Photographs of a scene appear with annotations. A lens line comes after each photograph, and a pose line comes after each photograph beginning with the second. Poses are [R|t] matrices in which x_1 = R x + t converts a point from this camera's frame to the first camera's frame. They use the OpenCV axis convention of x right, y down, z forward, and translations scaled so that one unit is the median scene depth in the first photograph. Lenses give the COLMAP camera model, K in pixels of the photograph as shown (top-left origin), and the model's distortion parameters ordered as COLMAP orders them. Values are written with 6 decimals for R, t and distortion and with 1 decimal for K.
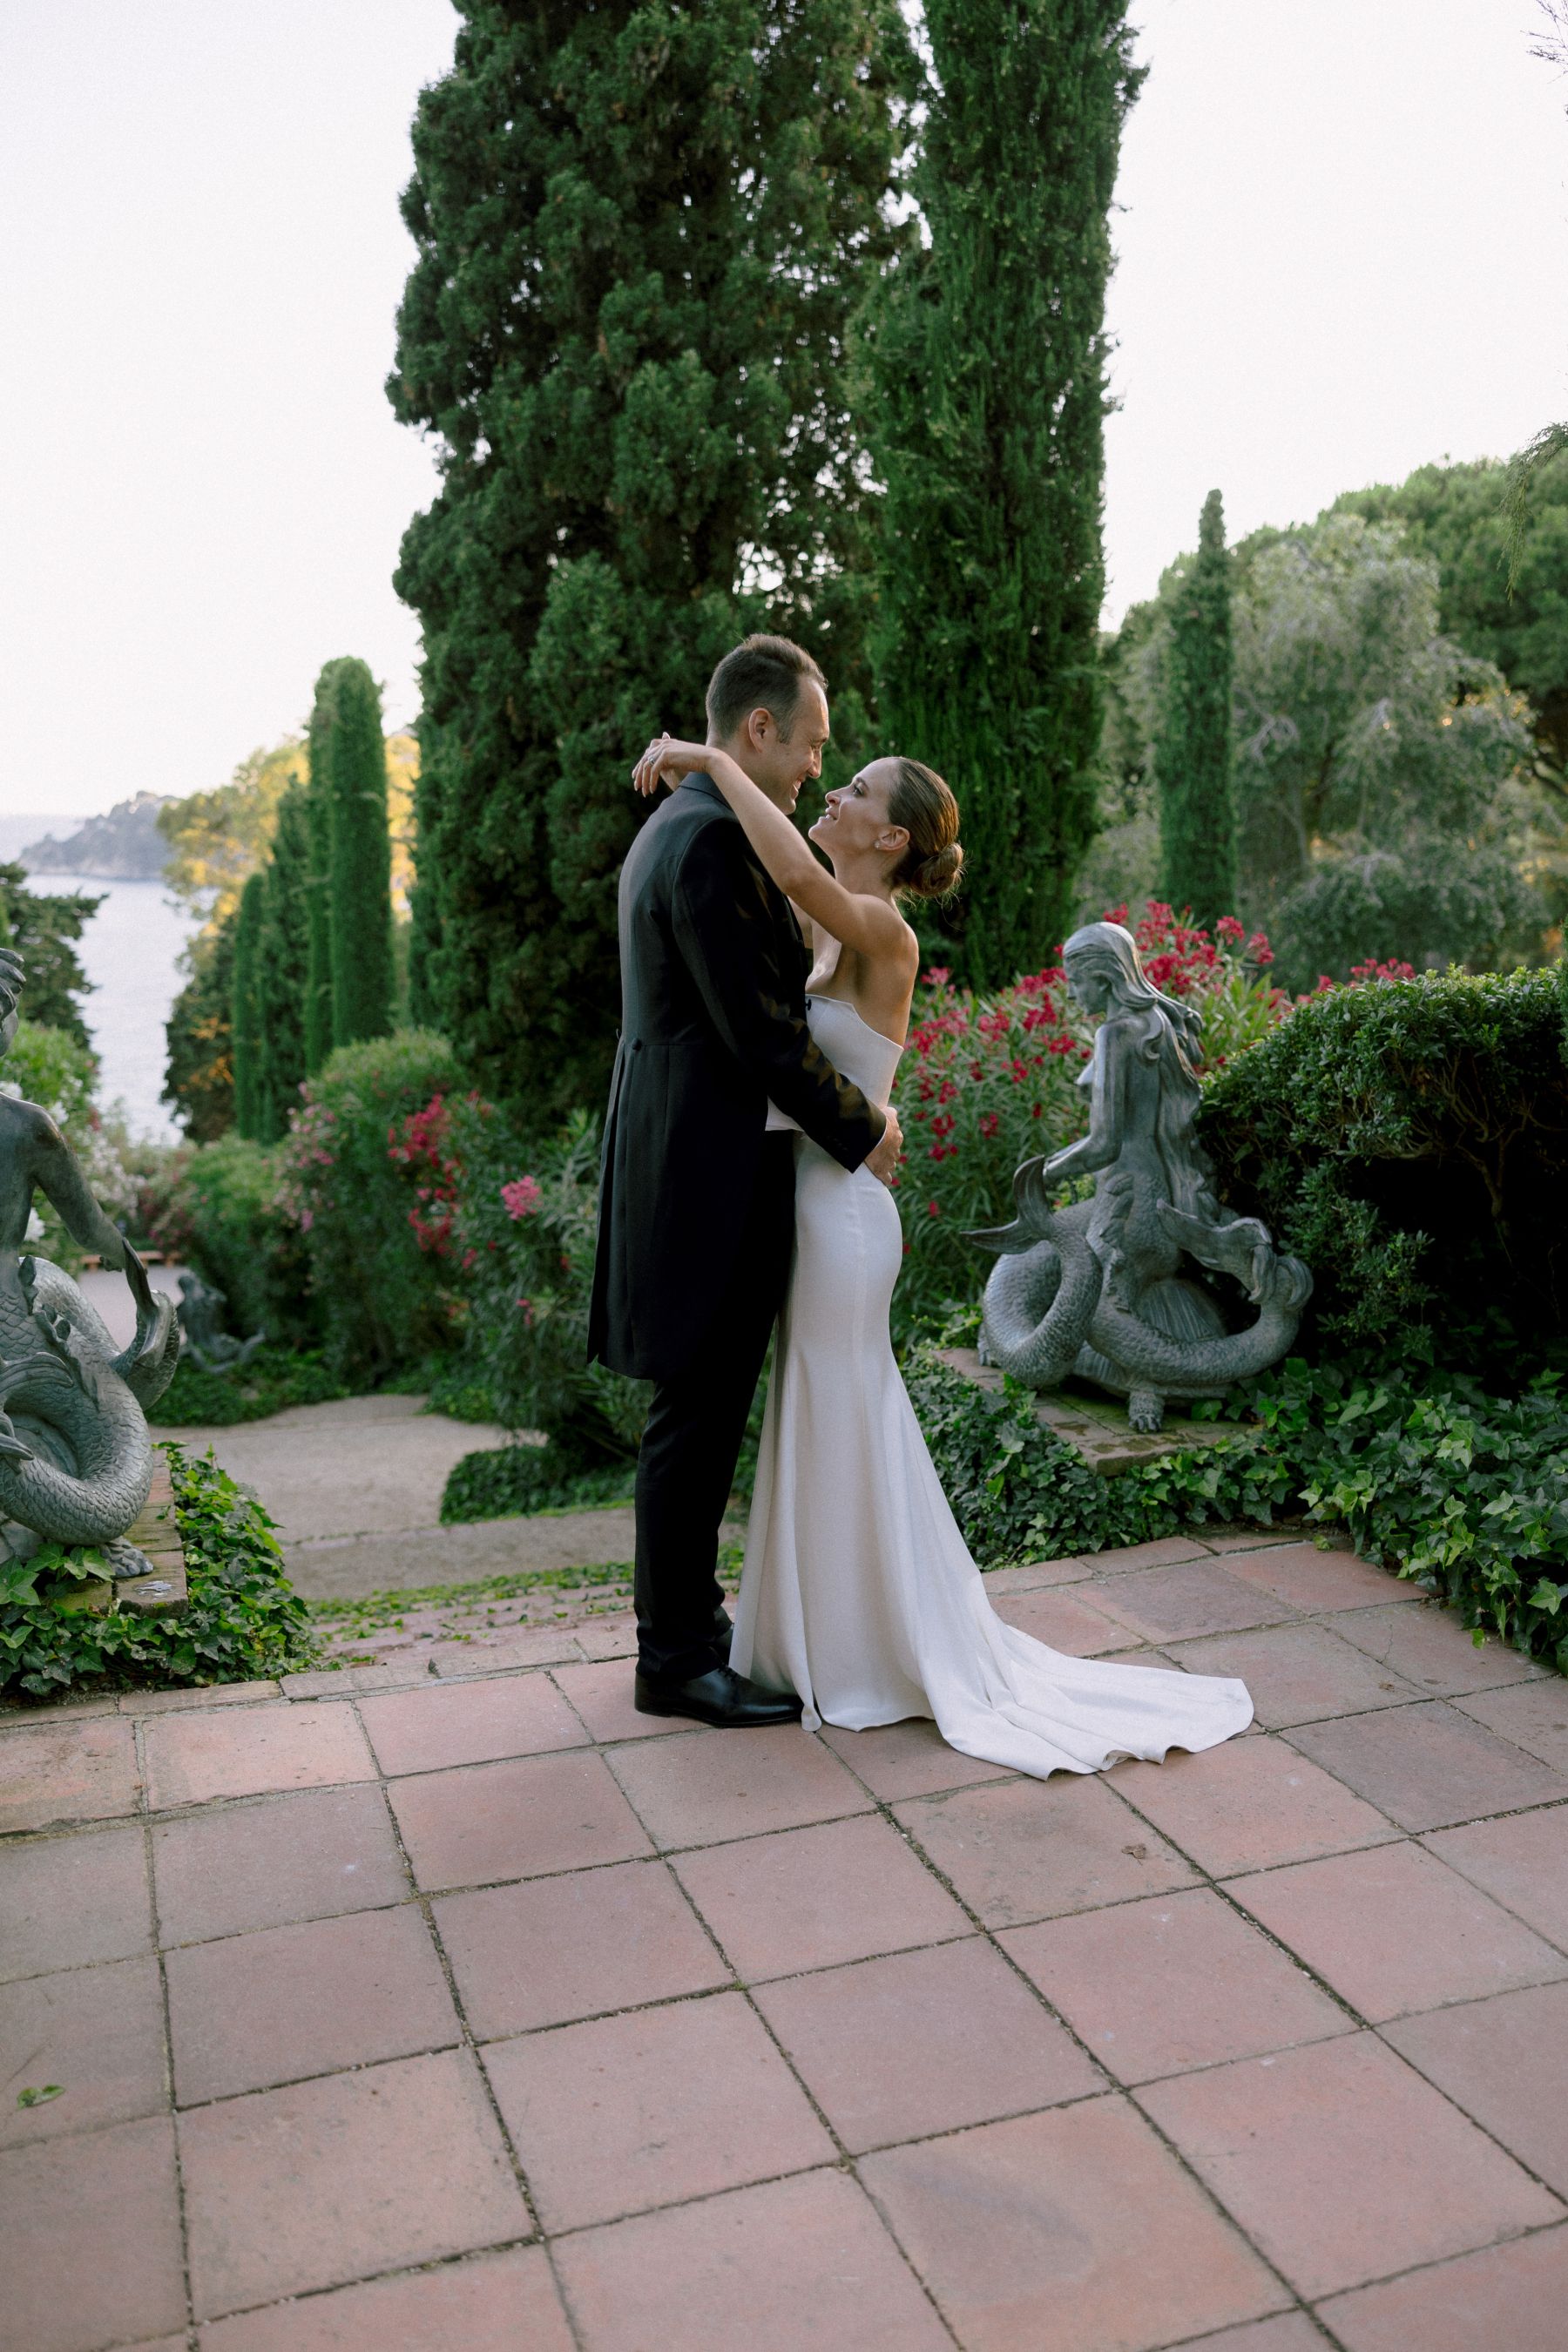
lens RADIAL K [[1841.7, 0, 784.0], [0, 1841.7, 1176.0], [0, 0, 1]] dist [0.006105, 0.002152]
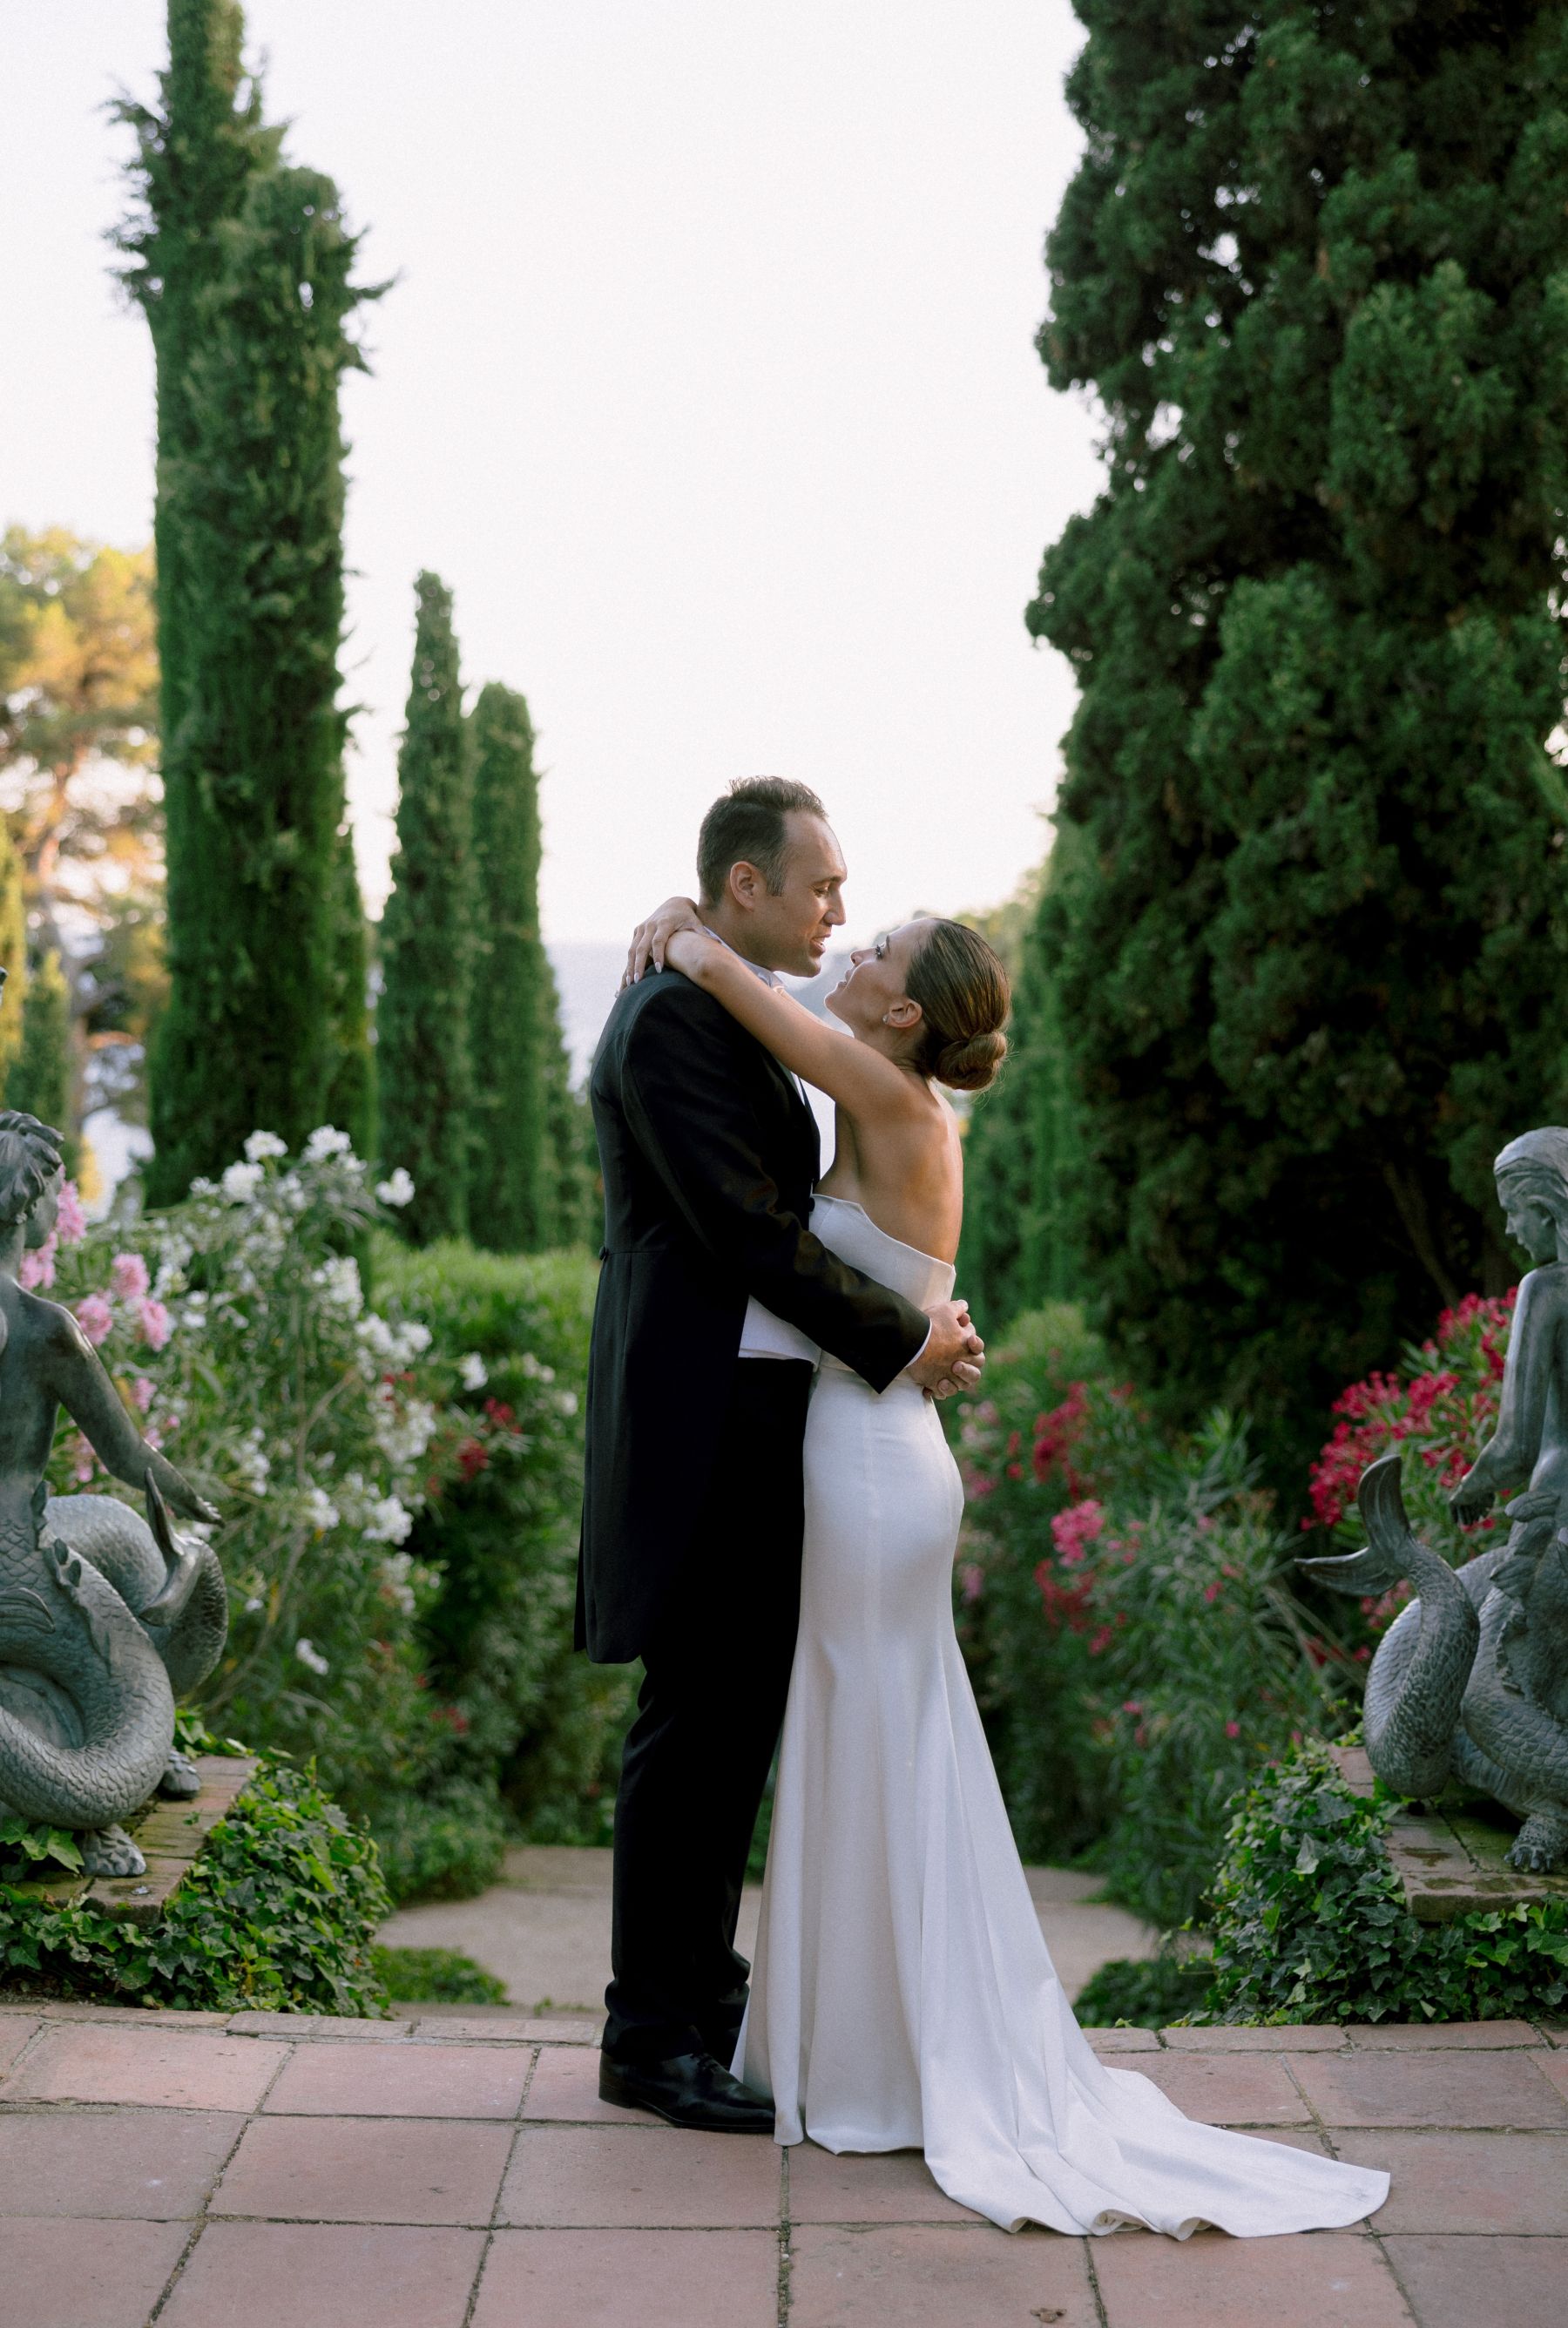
lens RADIAL K [[3159.2, 0, 784.0], [0, 3159.2, 1164.0], [0, 0, 1]] dist [0.011203, -0.013491]
pose [[0.929861, 0.024854, -0.367070, 0.149393], [-0.070095, 0.991408, -0.110439, 0.011813], [0.361171, 0.128423, 0.923614, -0.084830]]
